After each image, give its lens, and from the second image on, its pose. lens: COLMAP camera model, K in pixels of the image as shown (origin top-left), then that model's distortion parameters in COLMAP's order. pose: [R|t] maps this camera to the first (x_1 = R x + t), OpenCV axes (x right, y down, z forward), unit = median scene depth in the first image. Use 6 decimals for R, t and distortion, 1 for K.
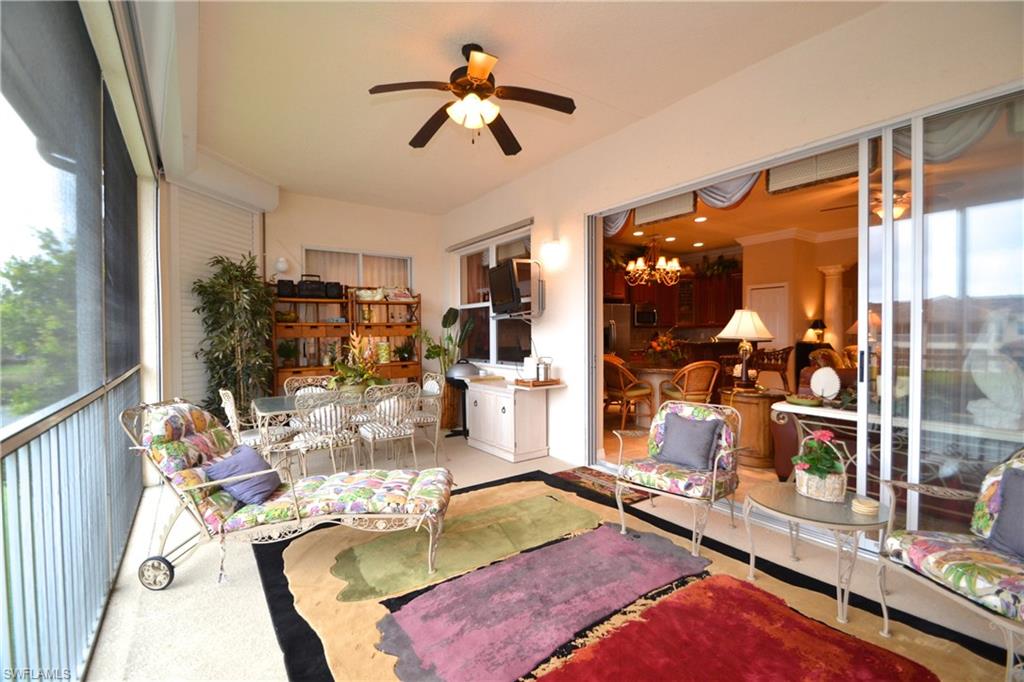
lens RADIAL K [[459.8, 0, 505.3], [0, 459.8, 343.3], [0, 0, 1]] dist [-0.000246, -0.000082]
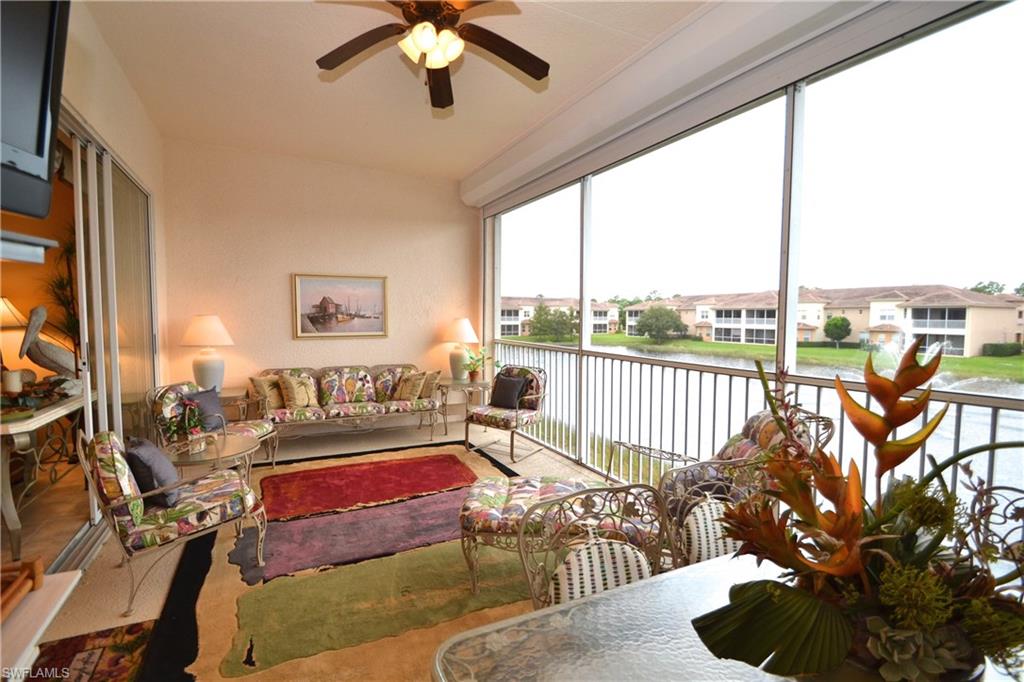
lens RADIAL K [[459.8, 0, 505.3], [0, 459.8, 343.3], [0, 0, 1]] dist [-0.000246, -0.000082]
pose [[-0.992096, -0.006657, 0.125308, -0.320528], [0.003386, 0.996808, 0.079764, -0.062806], [-0.125439, 0.079558, -0.988906, 1.938189]]
